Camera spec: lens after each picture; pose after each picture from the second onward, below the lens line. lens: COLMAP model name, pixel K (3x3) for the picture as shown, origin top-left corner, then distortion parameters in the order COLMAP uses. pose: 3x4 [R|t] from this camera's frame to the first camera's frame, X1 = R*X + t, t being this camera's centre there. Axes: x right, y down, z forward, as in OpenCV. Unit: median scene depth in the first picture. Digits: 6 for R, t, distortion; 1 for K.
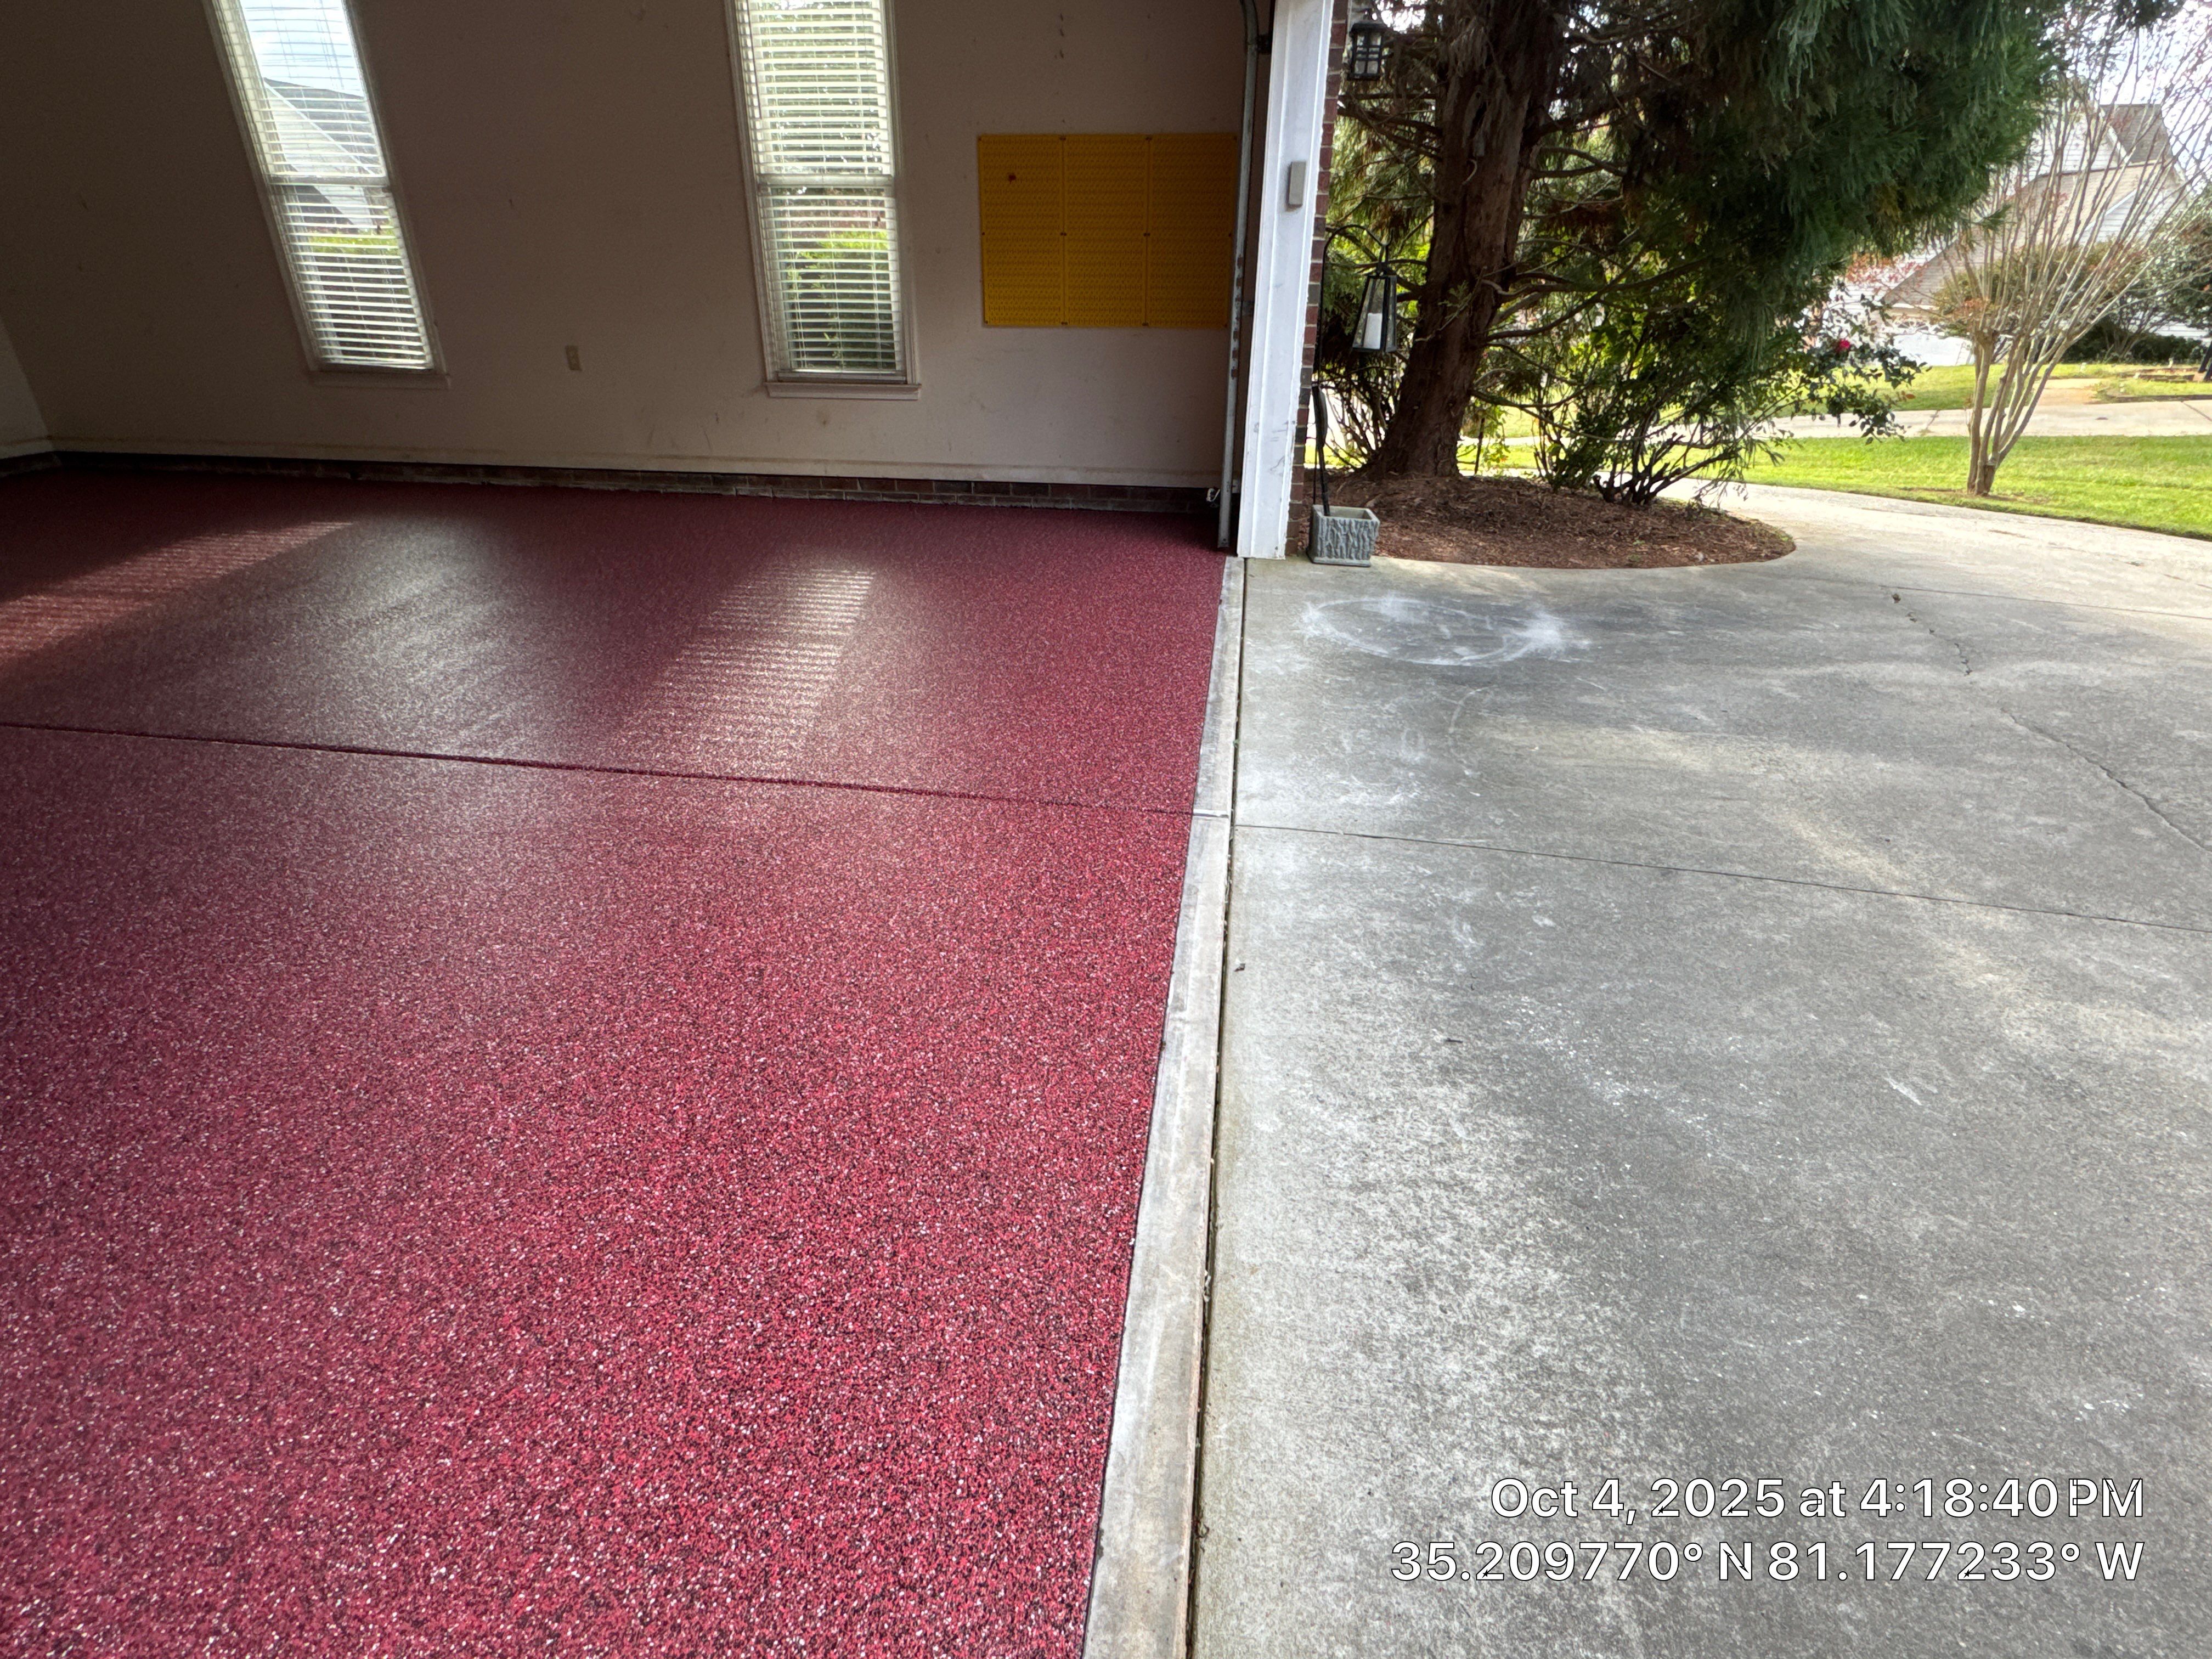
lens RADIAL K [[1099.0, 0, 1107.8], [0, 1099.0, 825.6], [0, 0, 1]] dist [0.000119, -0.000697]
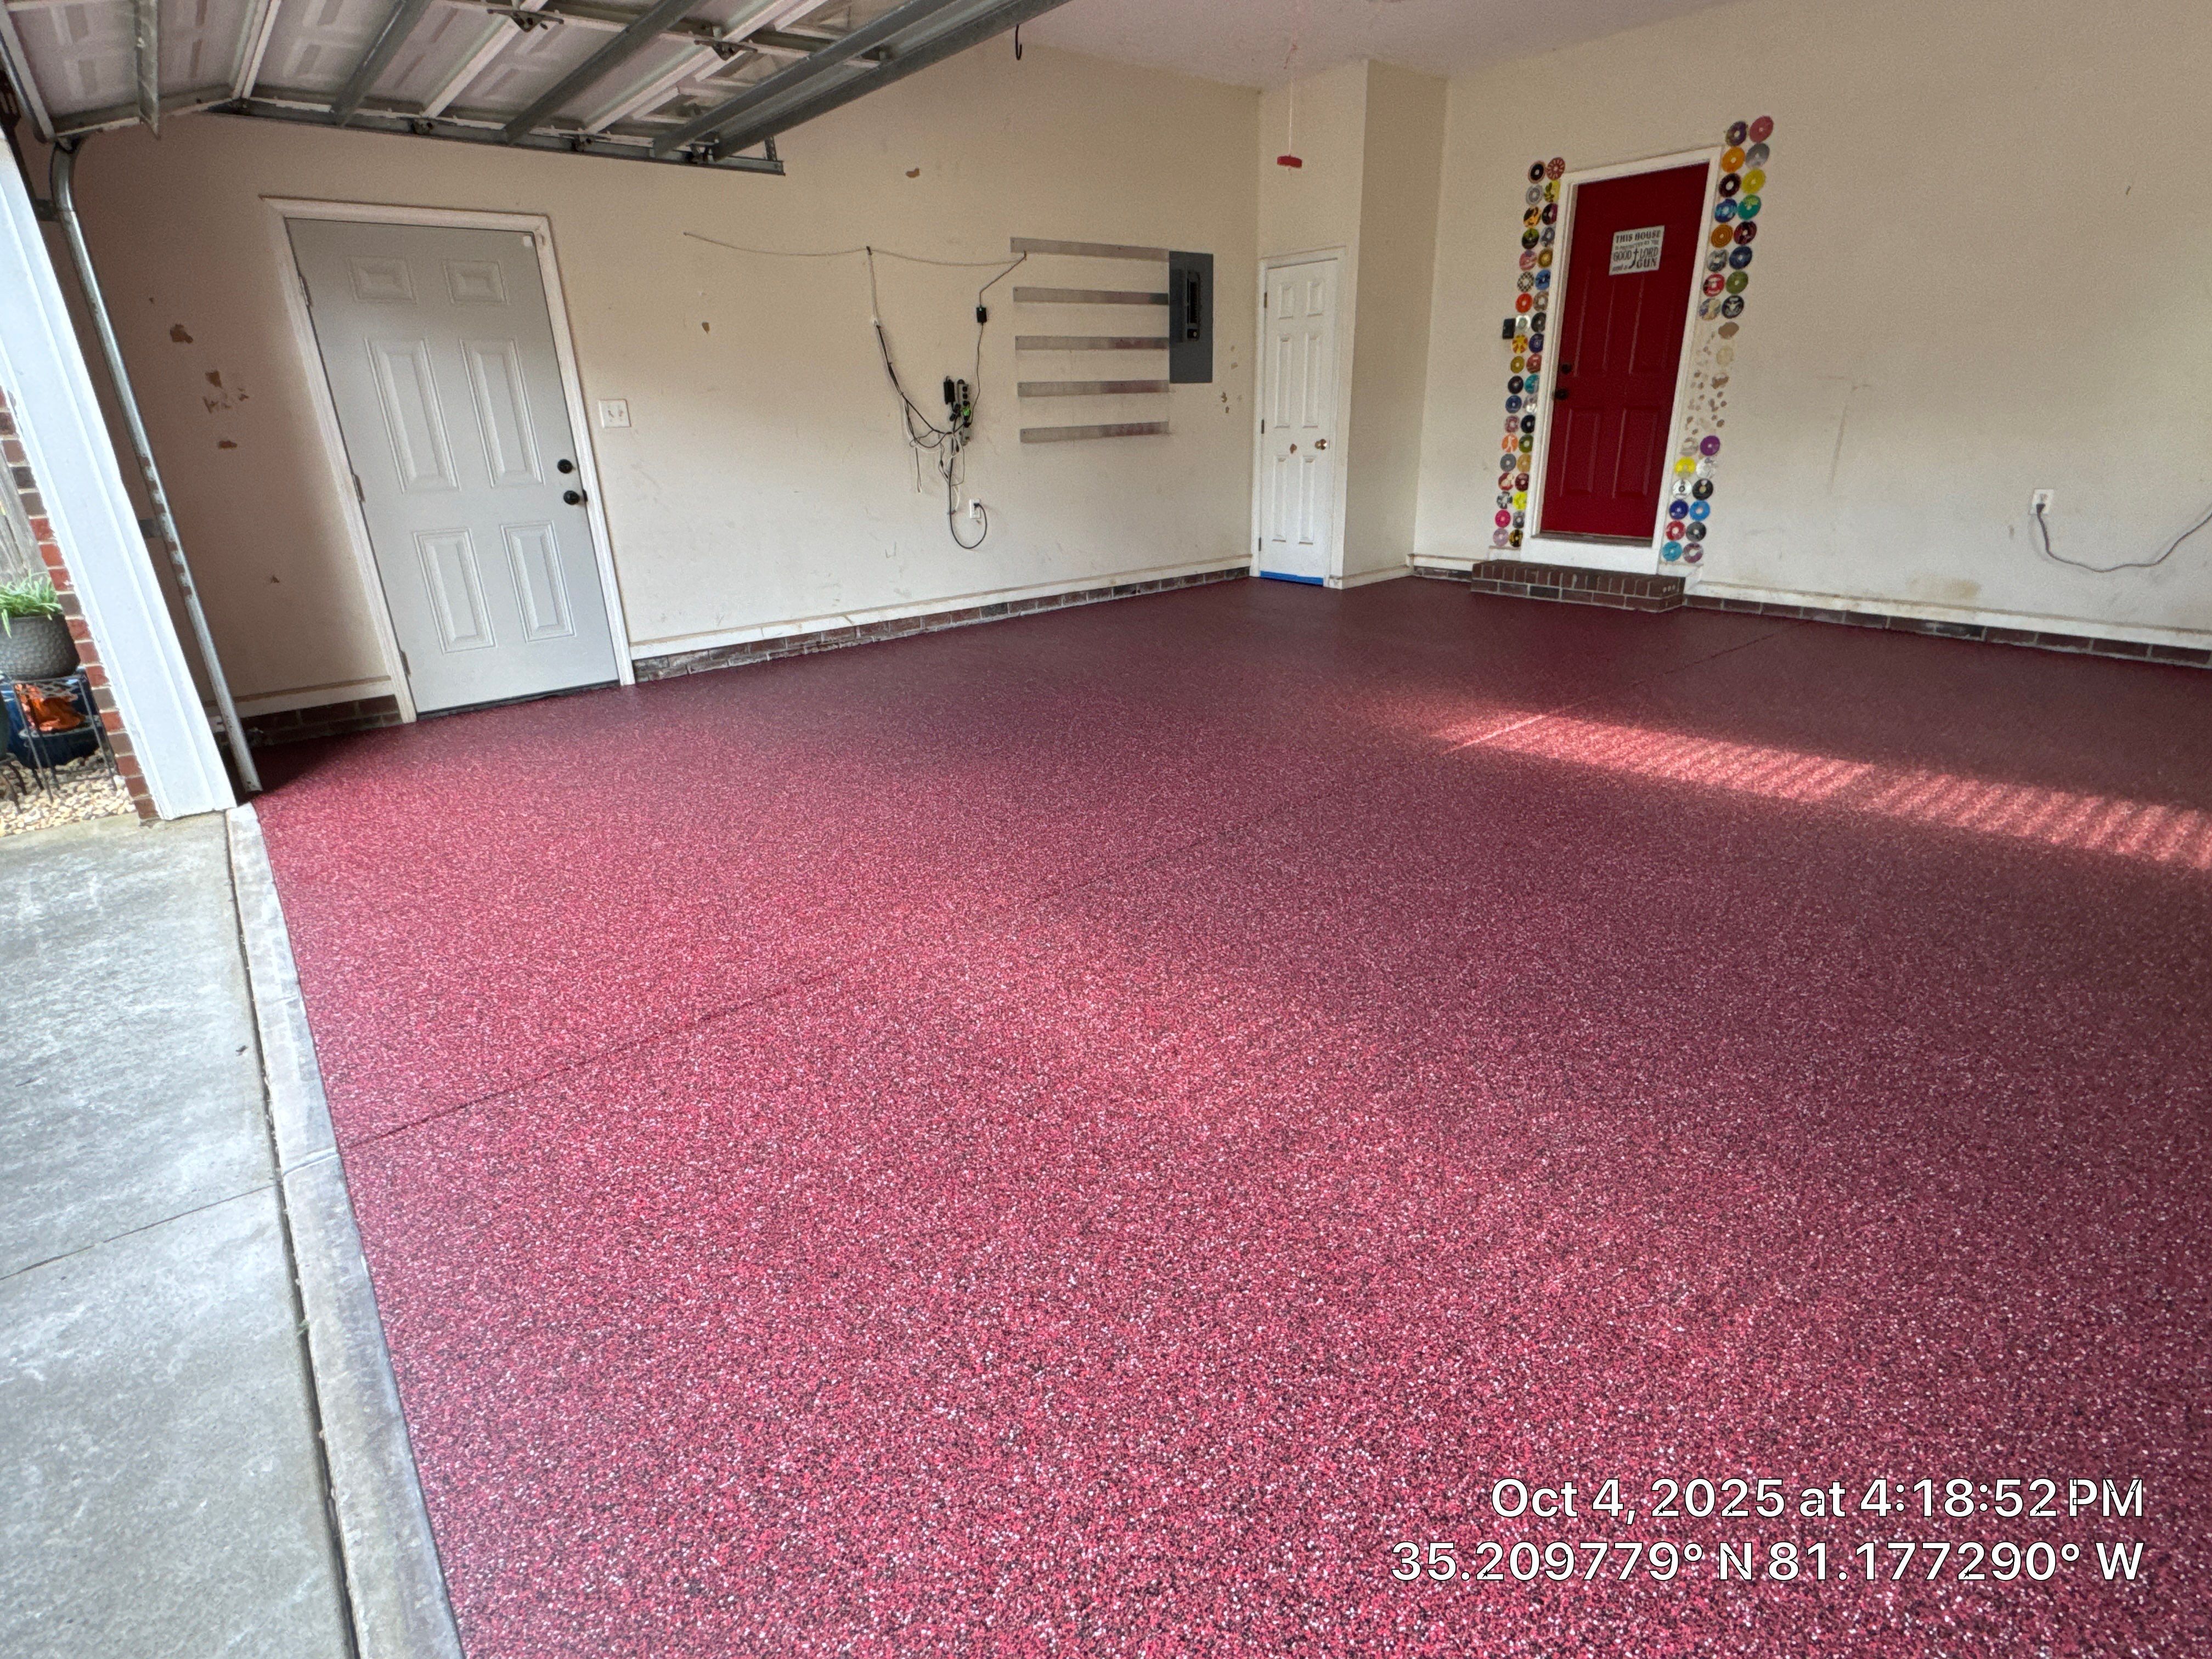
lens RADIAL K [[1099.0, 0, 1105.4], [0, 1099.0, 830.4], [0, 0, 1]] dist [0.000119, -0.000697]
pose [[-0.694321, 0.268225, -0.667813, 0.174426], [-0.310247, 0.725734, 0.614050, -0.907352], [0.649358, 0.633535, -0.420676, 1.687799]]
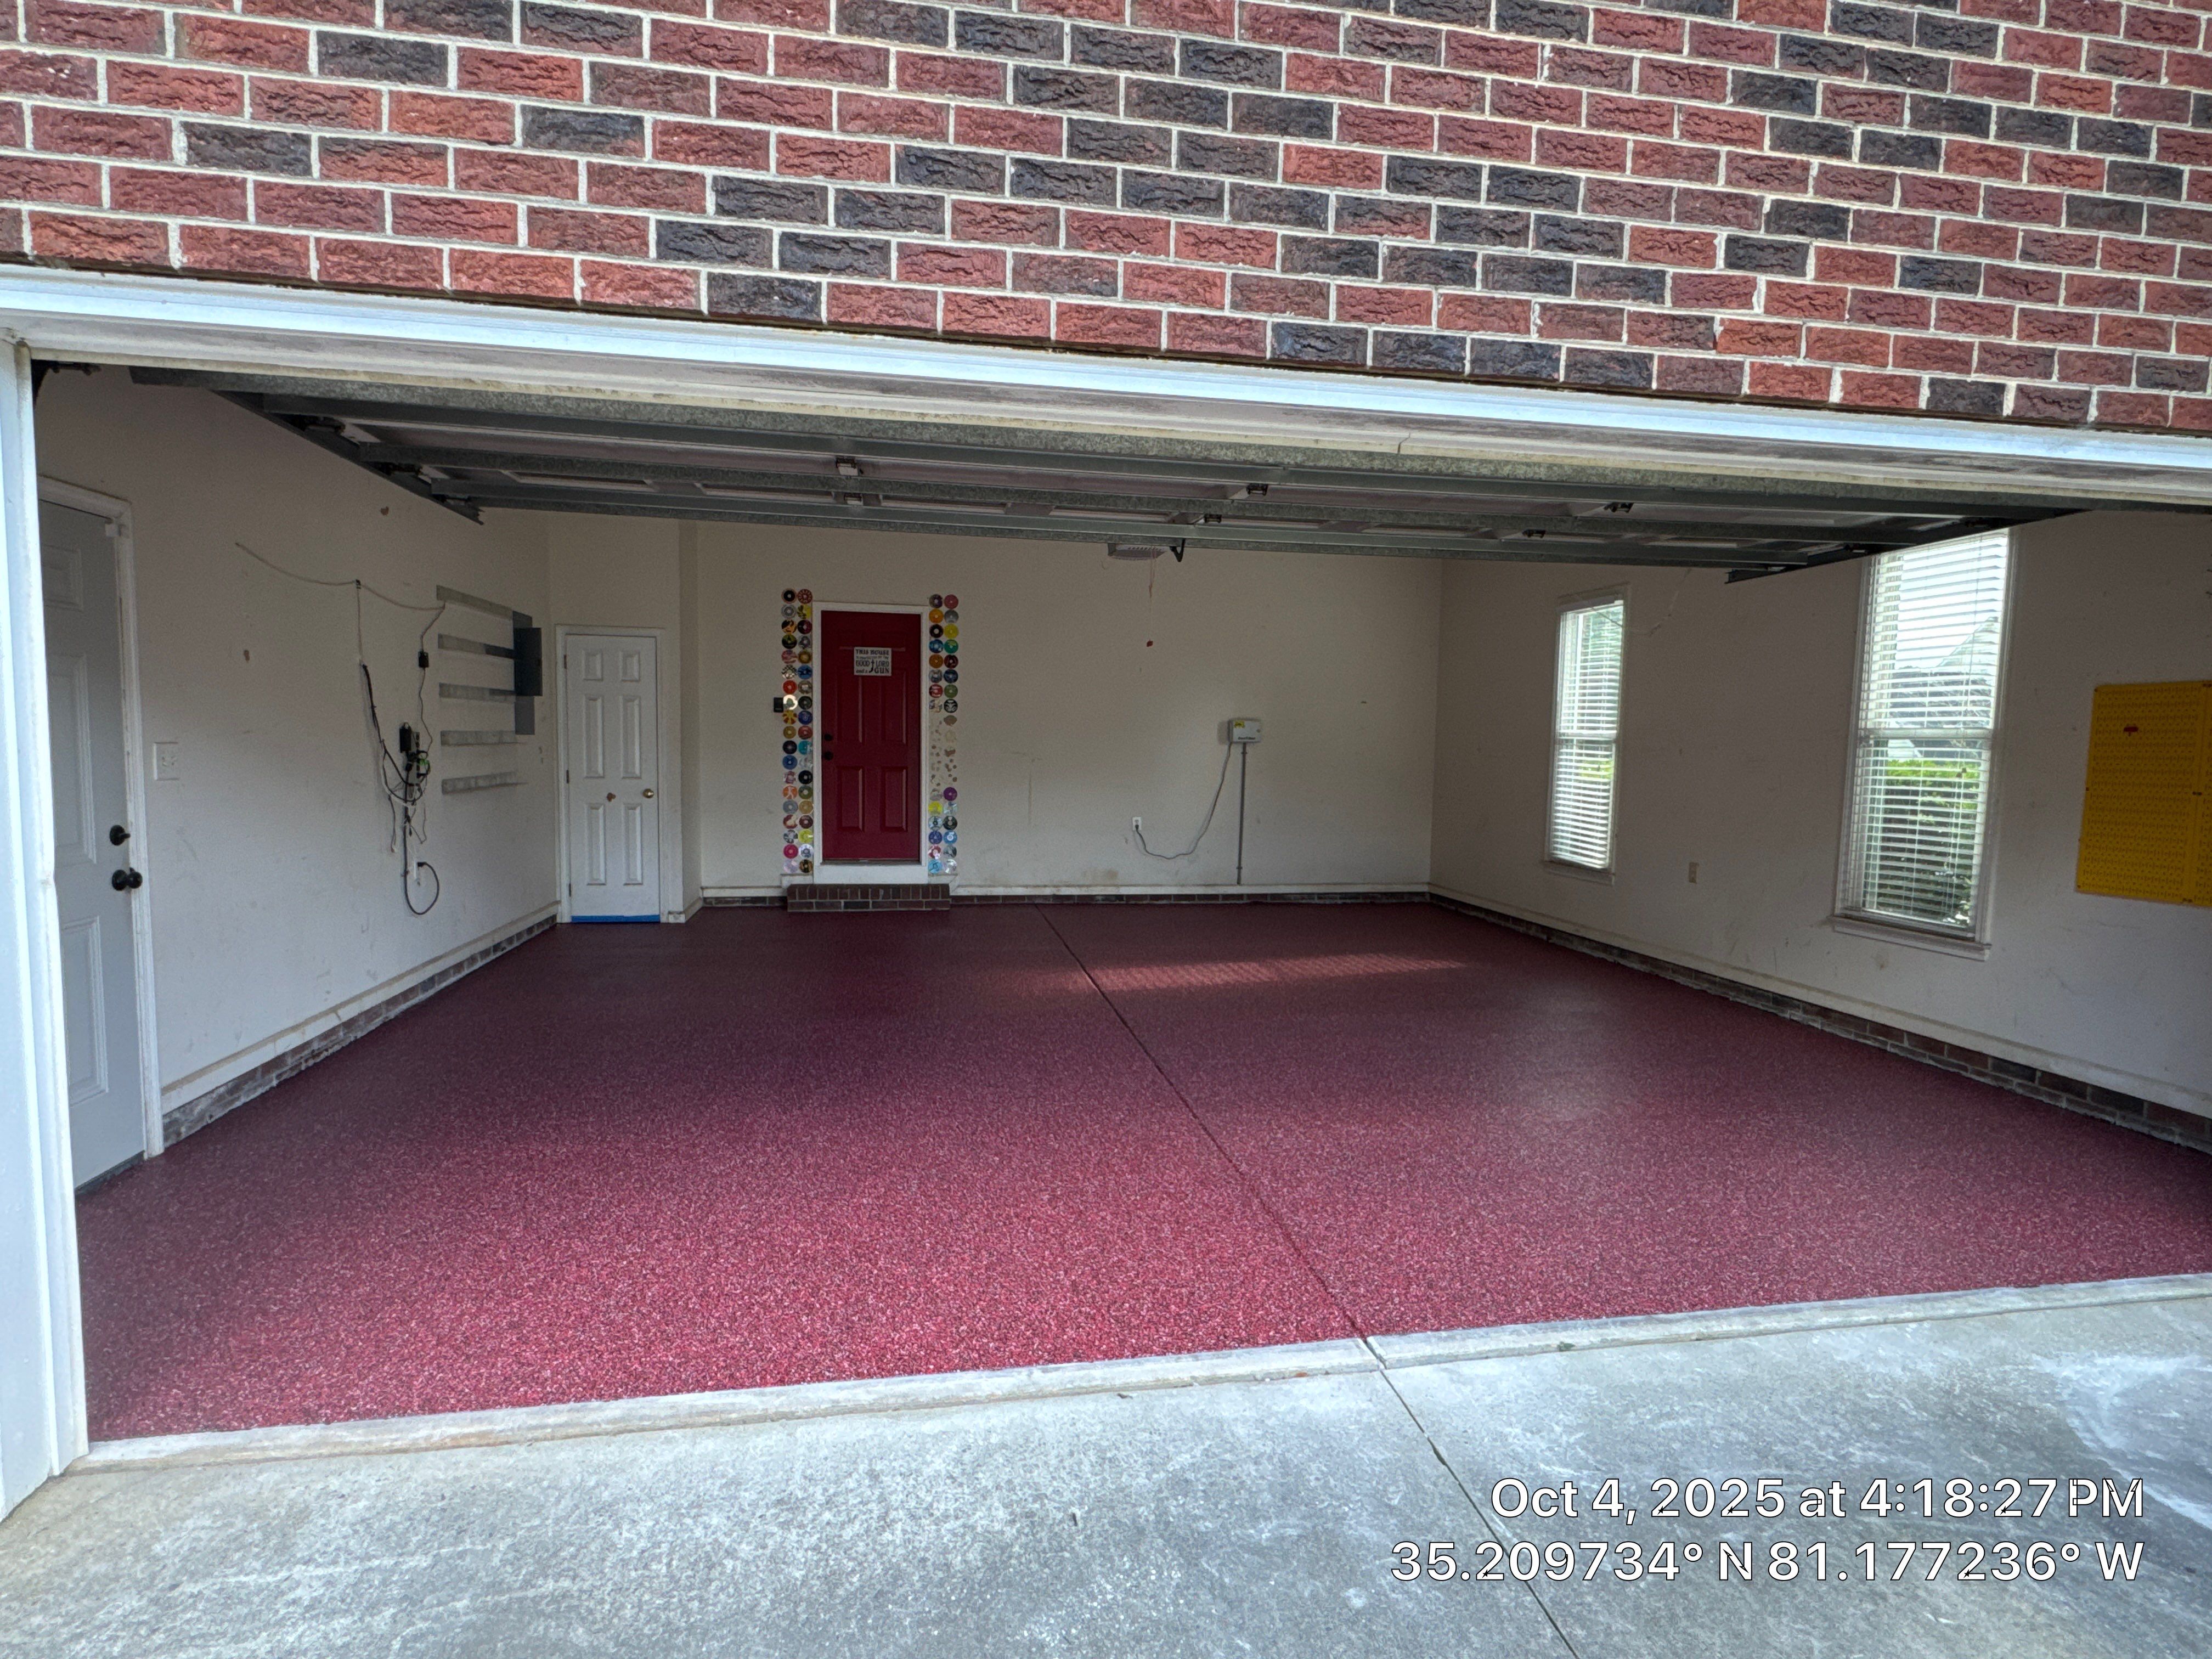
lens RADIAL K [[1144.6, 0, 1104.9], [0, 1144.6, 837.7], [0, 0, 1]] dist [-0.000237, -0.000485]
pose [[0.297642, 0.075965, -0.951650, 1.053176], [-0.448438, 0.891137, -0.069121, -0.260817], [0.842800, 0.447330, 0.299306, 0.316075]]
